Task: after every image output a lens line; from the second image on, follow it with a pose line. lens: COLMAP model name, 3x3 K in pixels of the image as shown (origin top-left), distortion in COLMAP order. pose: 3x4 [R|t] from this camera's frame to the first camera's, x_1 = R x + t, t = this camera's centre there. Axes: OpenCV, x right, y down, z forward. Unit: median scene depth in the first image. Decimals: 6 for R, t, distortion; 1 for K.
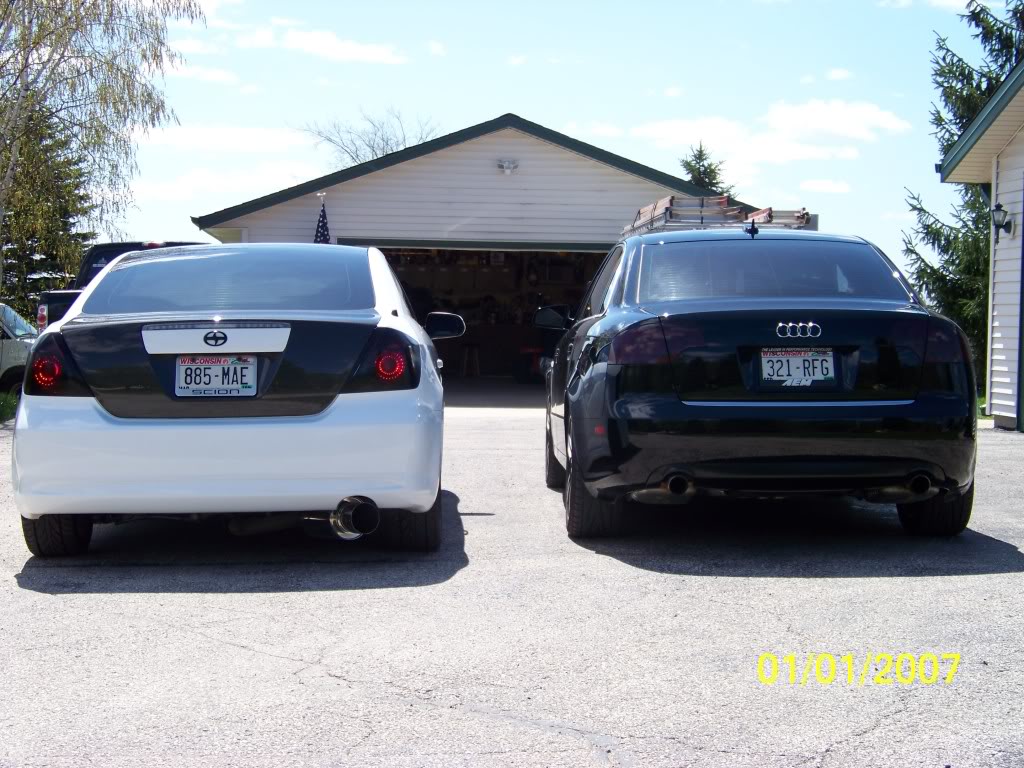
lens RADIAL K [[1901.8, 0, 512.0], [0, 1901.8, 384.0], [0, 0, 1]] dist [0.007677, 0.119865]
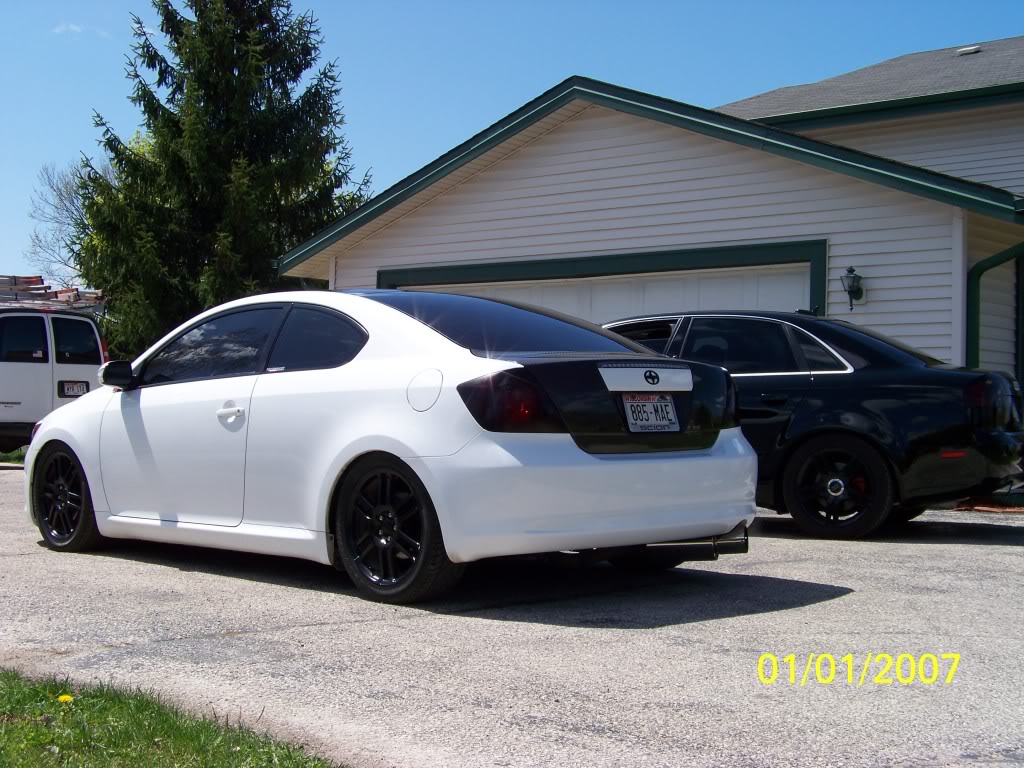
lens RADIAL K [[1508.5, 0, 512.0], [0, 1508.5, 384.0], [0, 0, 1]] dist [-0.065553, -0.065067]
pose [[0.769785, 0.012285, 0.638185, -0.748610], [0.014502, 0.999220, -0.036727, 0.009418], [-0.638139, 0.037527, 0.769006, 0.405360]]
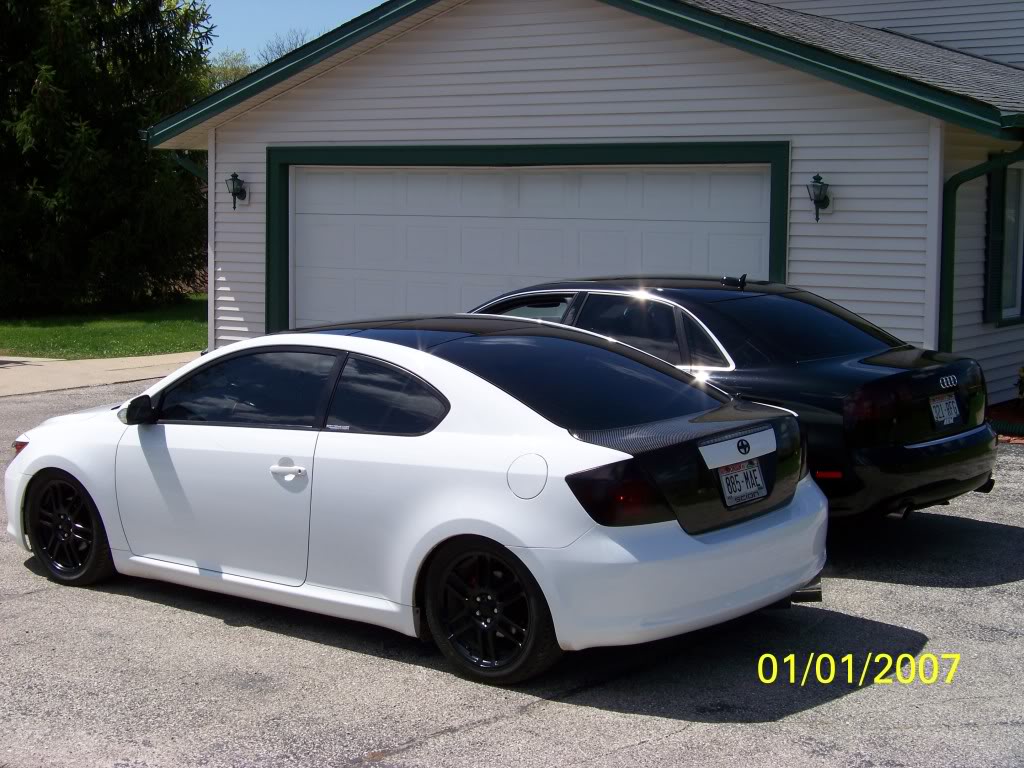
lens RADIAL K [[1719.2, 0, 512.0], [0, 1719.2, 384.0], [0, 0, 1]] dist [-0.055224, 0.023760]
pose [[0.692784, -0.091441, 0.715324, -0.919812], [0.034068, 0.994971, 0.094194, -0.152057], [-0.720340, -0.040887, 0.692415, 0.435067]]
